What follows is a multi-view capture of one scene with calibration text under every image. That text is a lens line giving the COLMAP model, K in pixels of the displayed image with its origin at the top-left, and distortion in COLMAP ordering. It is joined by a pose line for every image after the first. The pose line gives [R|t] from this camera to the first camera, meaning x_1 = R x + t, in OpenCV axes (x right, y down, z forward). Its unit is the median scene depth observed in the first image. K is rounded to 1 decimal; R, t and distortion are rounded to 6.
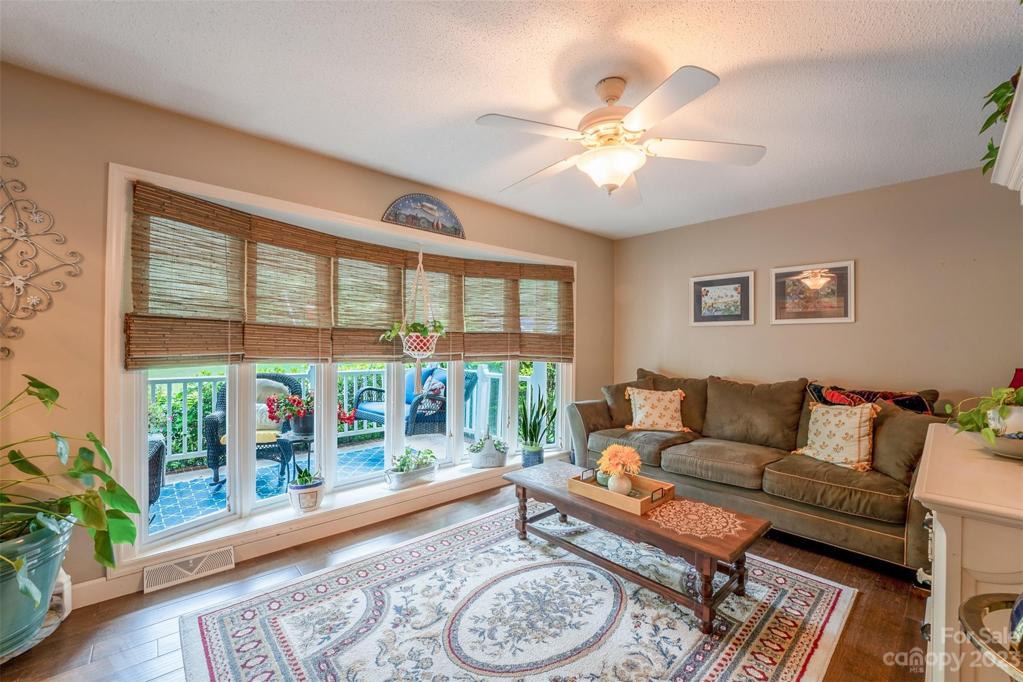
lens RADIAL K [[413.7, 0, 512.7], [0, 413.7, 340.7], [0, 0, 1]] dist [-0.023966, 0.001627]
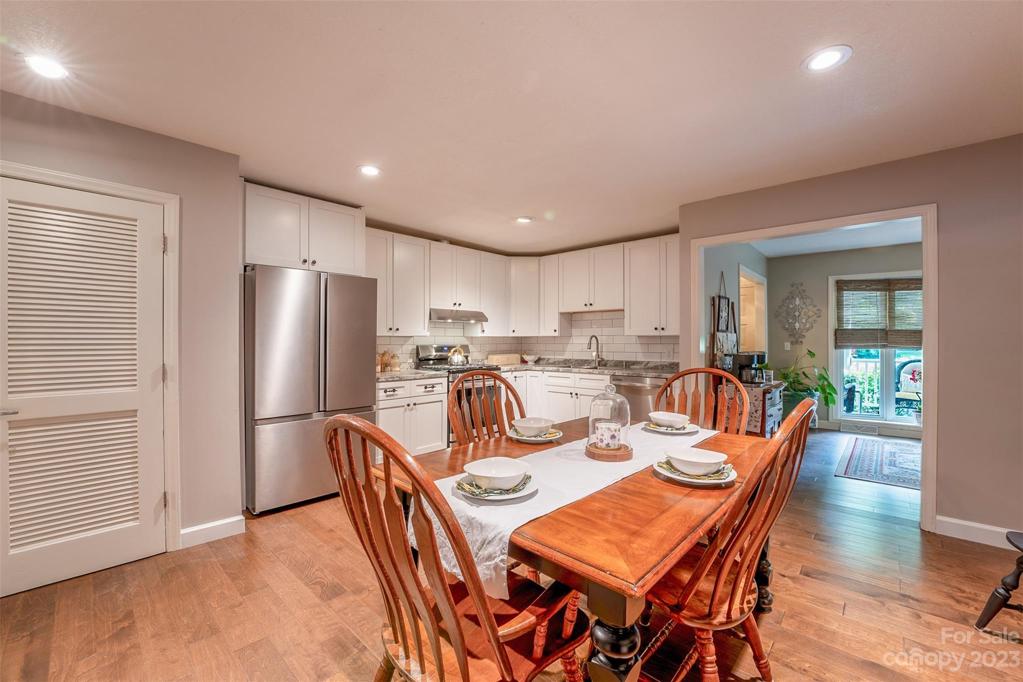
lens RADIAL K [[413.7, 0, 510.8], [0, 413.7, 336.7], [0, 0, 1]] dist [-0.023966, 0.001627]
pose [[0.084016, -0.008800, -0.996426, 1.675412], [0.011869, 0.999899, -0.007830, -0.018205], [0.996394, -0.011169, 0.084112, -1.480652]]
